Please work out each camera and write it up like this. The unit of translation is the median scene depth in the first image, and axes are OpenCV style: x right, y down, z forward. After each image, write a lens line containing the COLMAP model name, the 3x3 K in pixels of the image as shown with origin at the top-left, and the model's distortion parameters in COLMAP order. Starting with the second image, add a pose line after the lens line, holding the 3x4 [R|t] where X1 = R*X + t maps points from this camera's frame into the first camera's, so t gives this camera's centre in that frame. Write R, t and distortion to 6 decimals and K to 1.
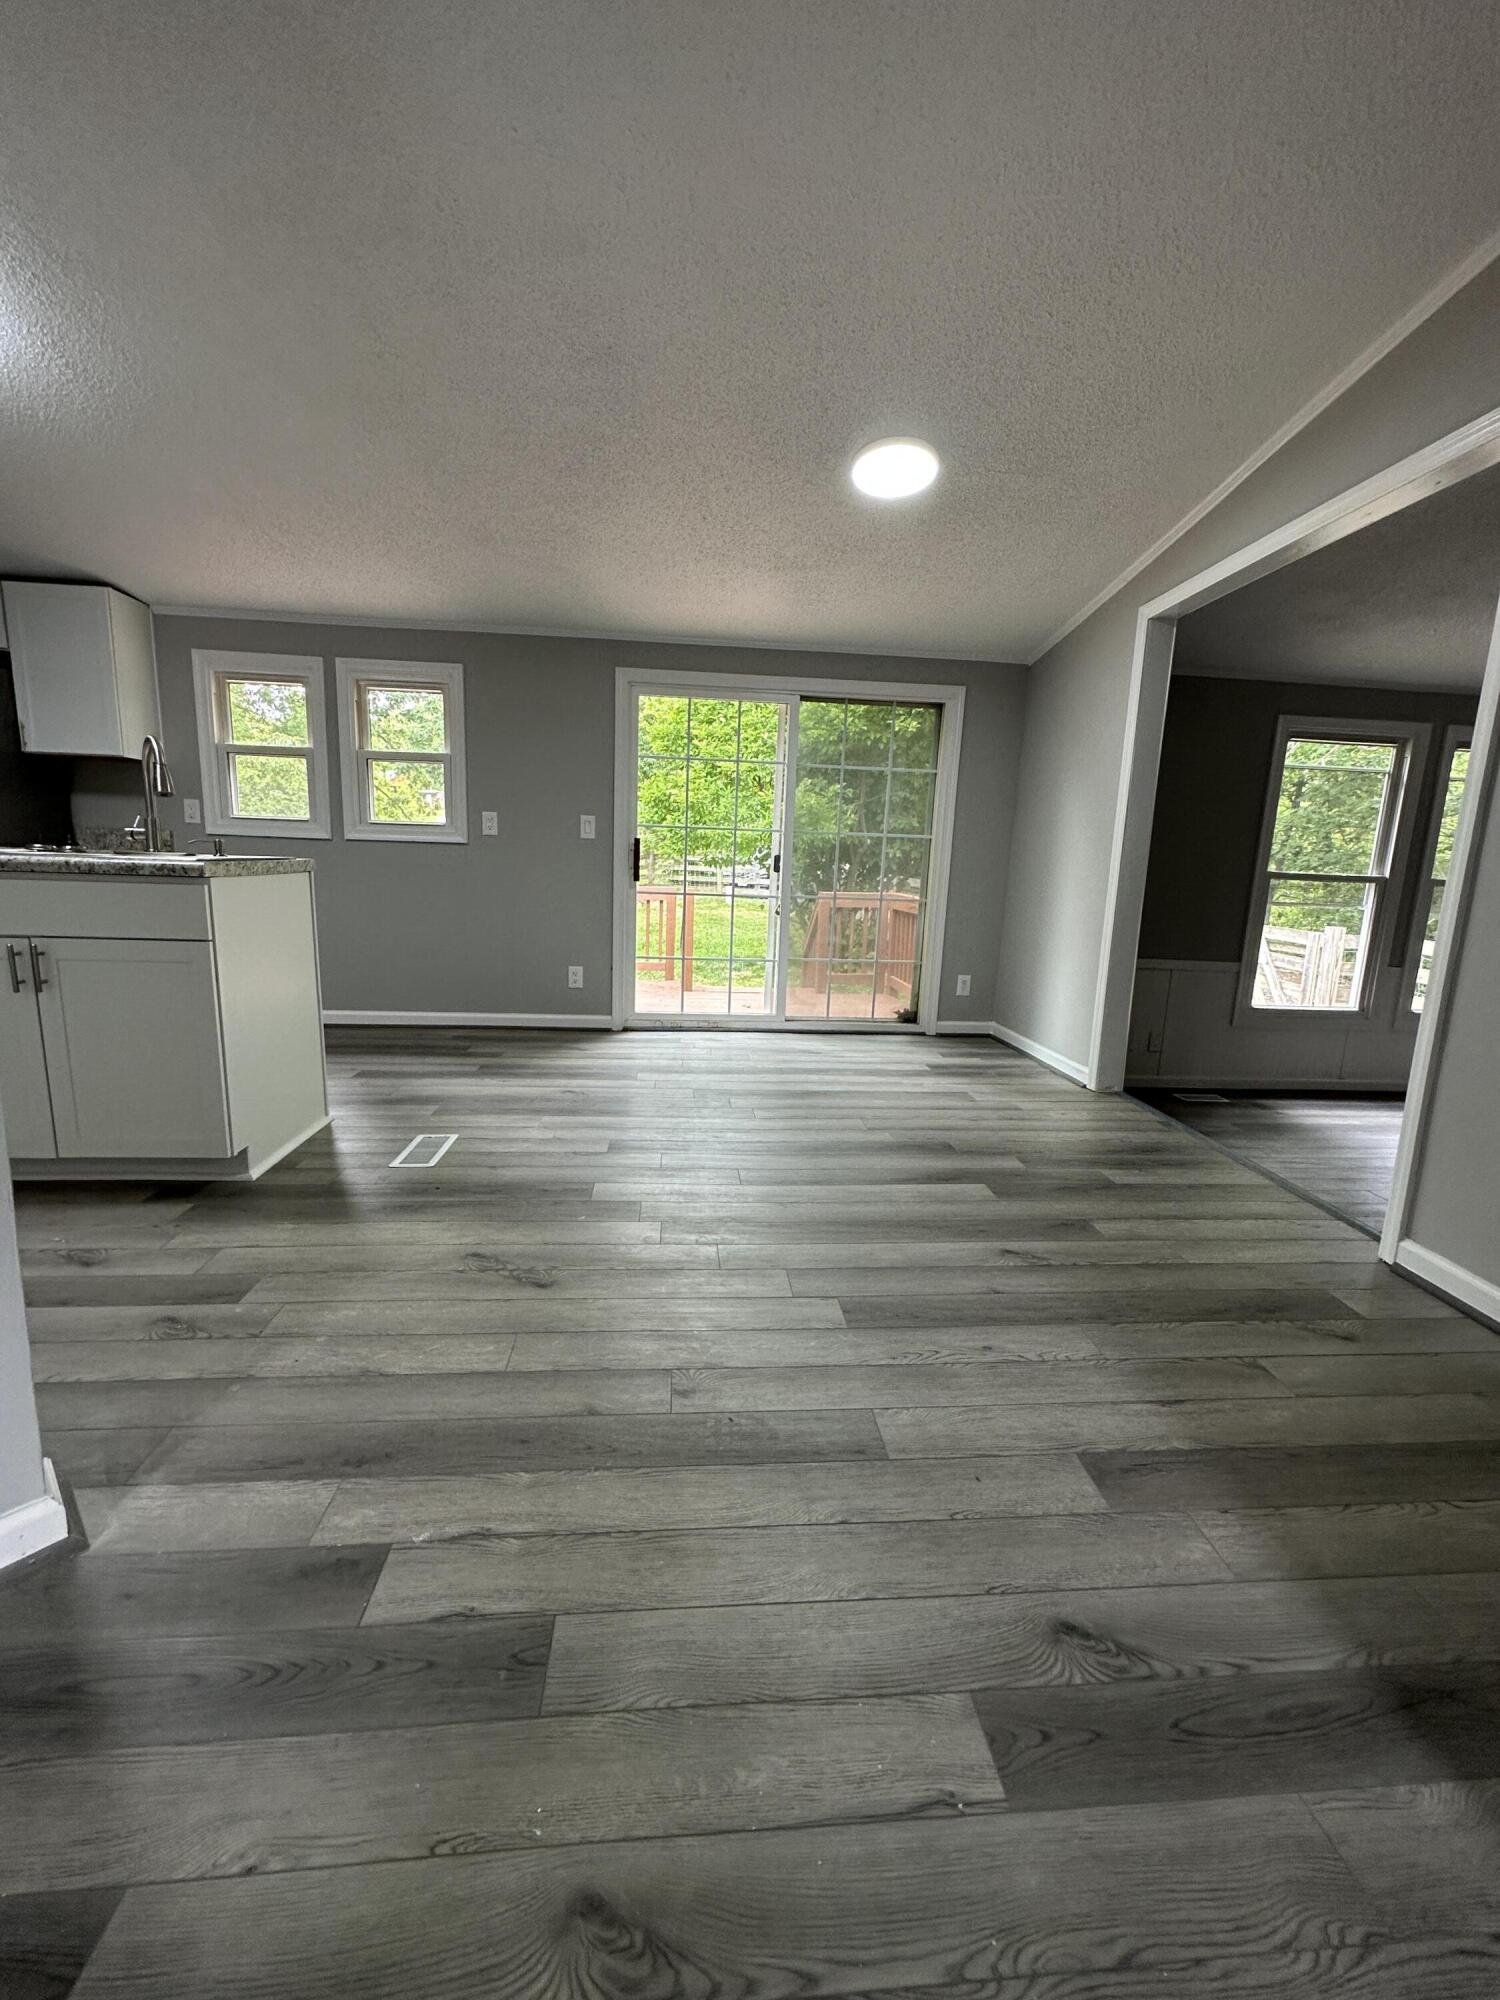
lens RADIAL K [[798.6, 0, 750.2], [0, 798.6, 997.4], [0, 0, 1]] dist [-0.001867, 0.000559]
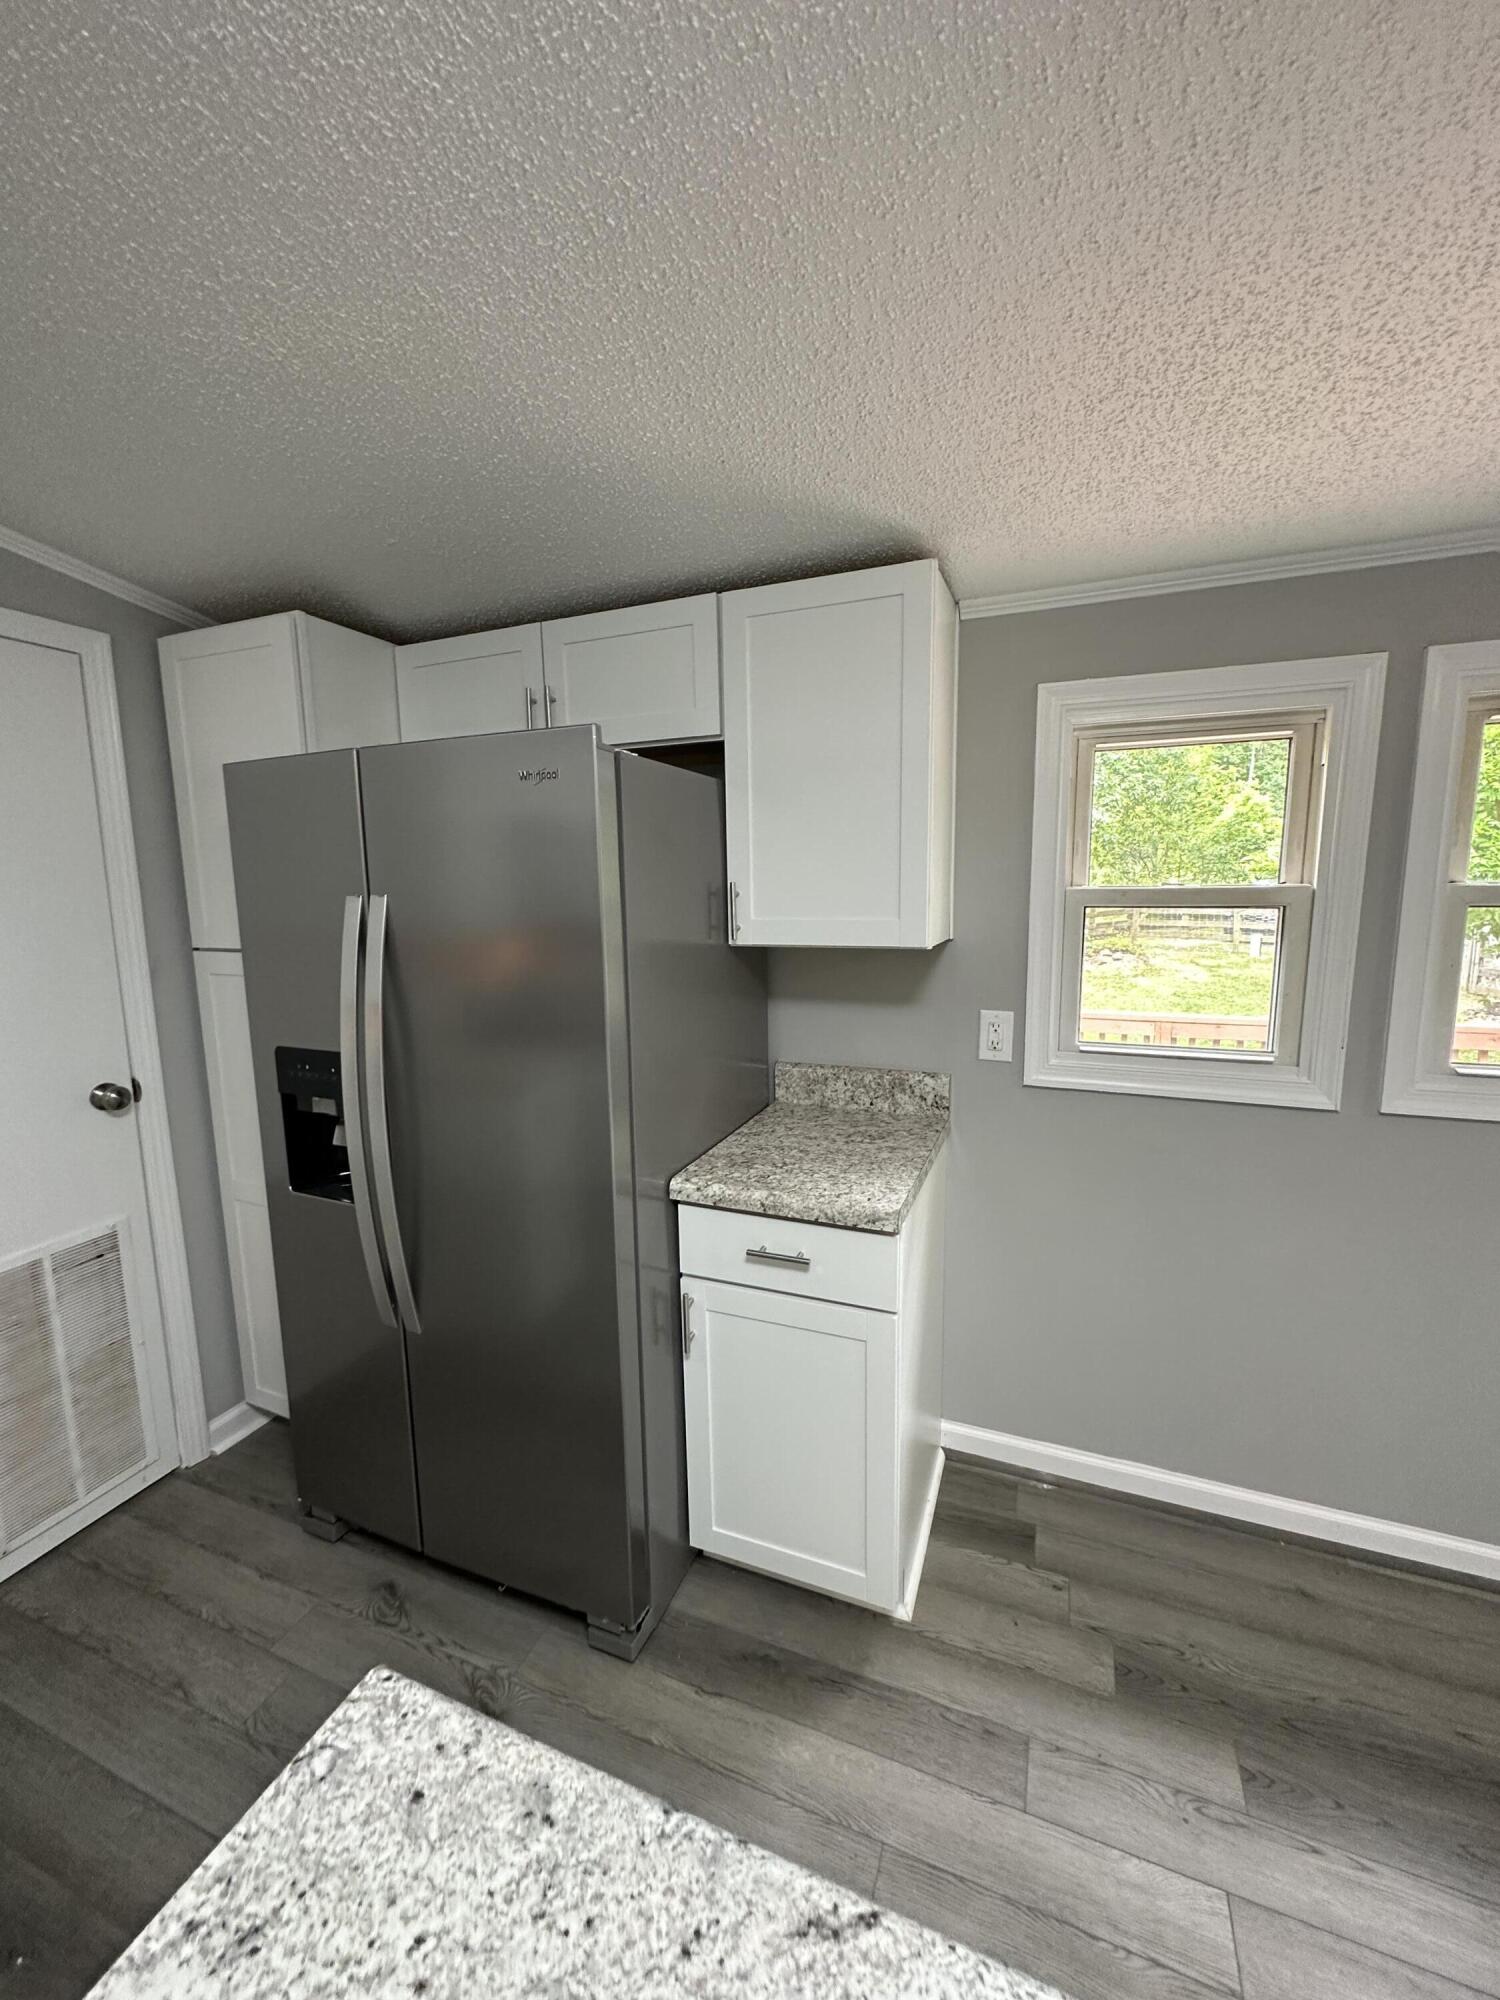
lens RADIAL K [[798.6, 0, 750.2], [0, 798.6, 997.4], [0, 0, 1]] dist [-0.001867, 0.000559]
pose [[0.893157, 0.014554, -0.449510, -0.829056], [-0.030179, 0.999163, -0.027615, -0.319053], [0.448732, 0.038230, 0.892849, 0.699022]]
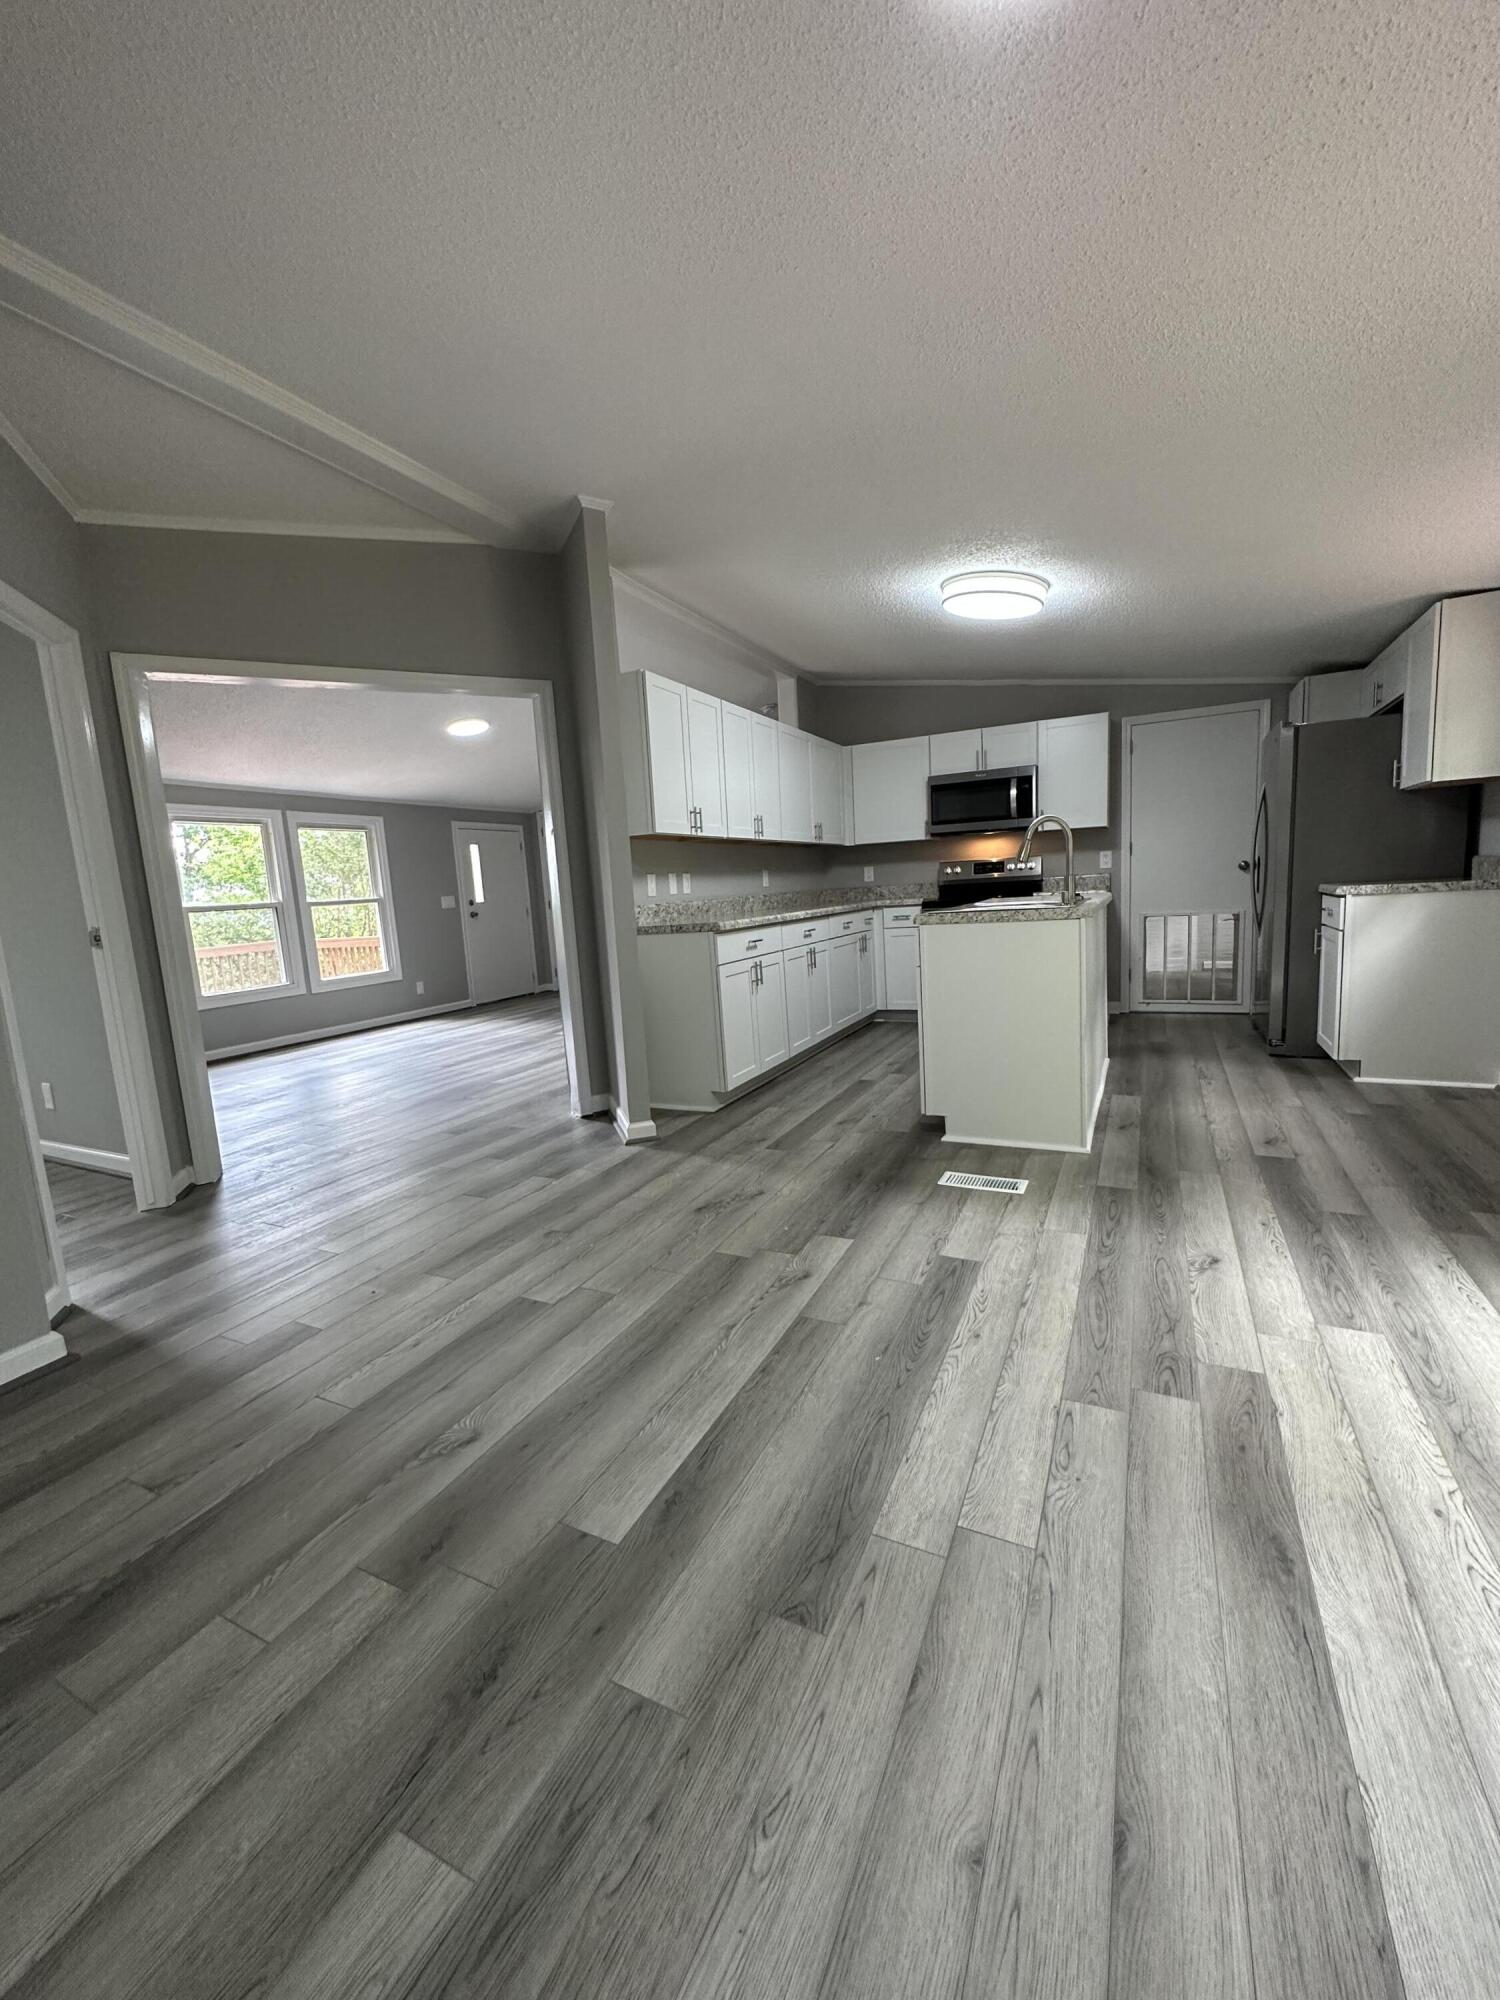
lens RADIAL K [[798.6, 0, 750.2], [0, 798.6, 997.4], [0, 0, 1]] dist [-0.001867, 0.000559]
pose [[-0.518534, 0.112286, -0.847652, 0.530134], [-0.108794, 0.974619, 0.195657, -0.188332], [0.848108, 0.193674, -0.493157, 1.024339]]
